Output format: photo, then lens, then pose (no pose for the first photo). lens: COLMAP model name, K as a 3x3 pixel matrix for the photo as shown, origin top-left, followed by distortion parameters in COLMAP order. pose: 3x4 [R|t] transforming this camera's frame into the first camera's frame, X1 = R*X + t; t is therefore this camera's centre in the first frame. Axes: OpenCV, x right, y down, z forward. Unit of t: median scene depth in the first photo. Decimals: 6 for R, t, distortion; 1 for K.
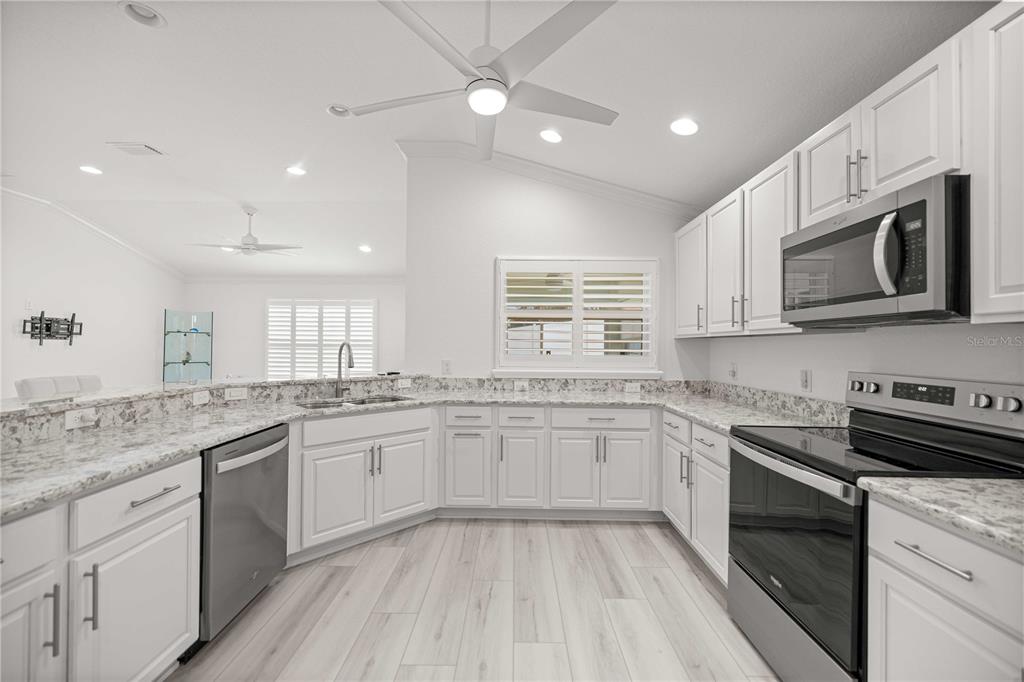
lens RADIAL K [[426.3, 0, 506.9], [0, 426.3, 344.9], [0, 0, 1]] dist [-0.000153, -0.000299]
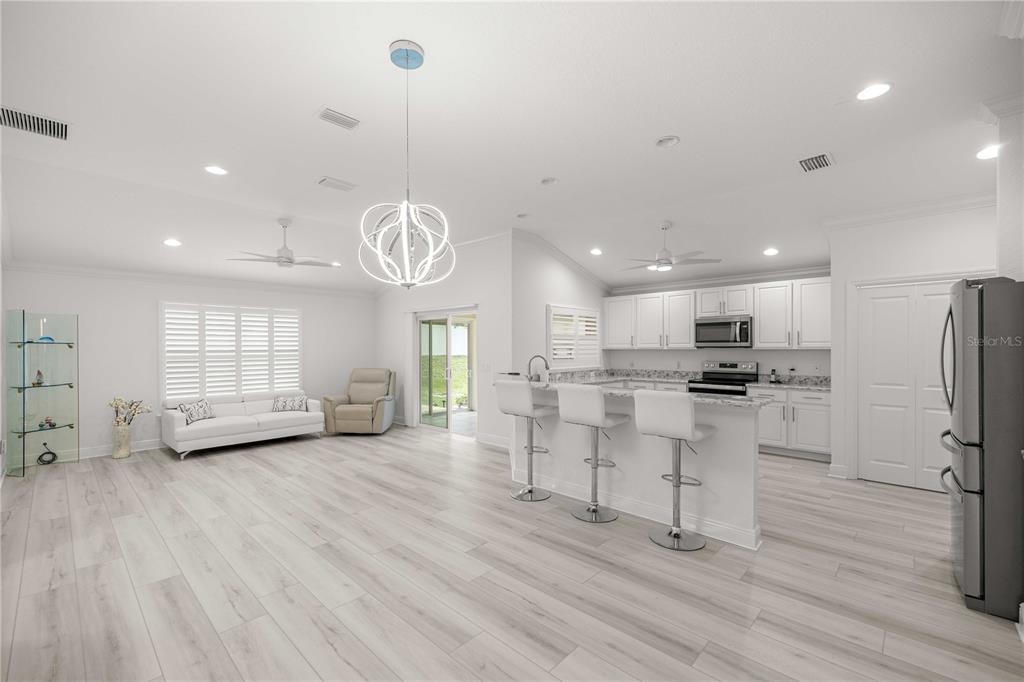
lens RADIAL K [[437.4, 0, 509.6], [0, 437.4, 343.4], [0, 0, 1]] dist [0.000288, 0.000068]
pose [[0.681436, -0.002069, 0.731874, -1.059989], [0.007396, 0.999964, -0.004060, -0.028086], [-0.731840, 0.008180, 0.681428, -0.078137]]
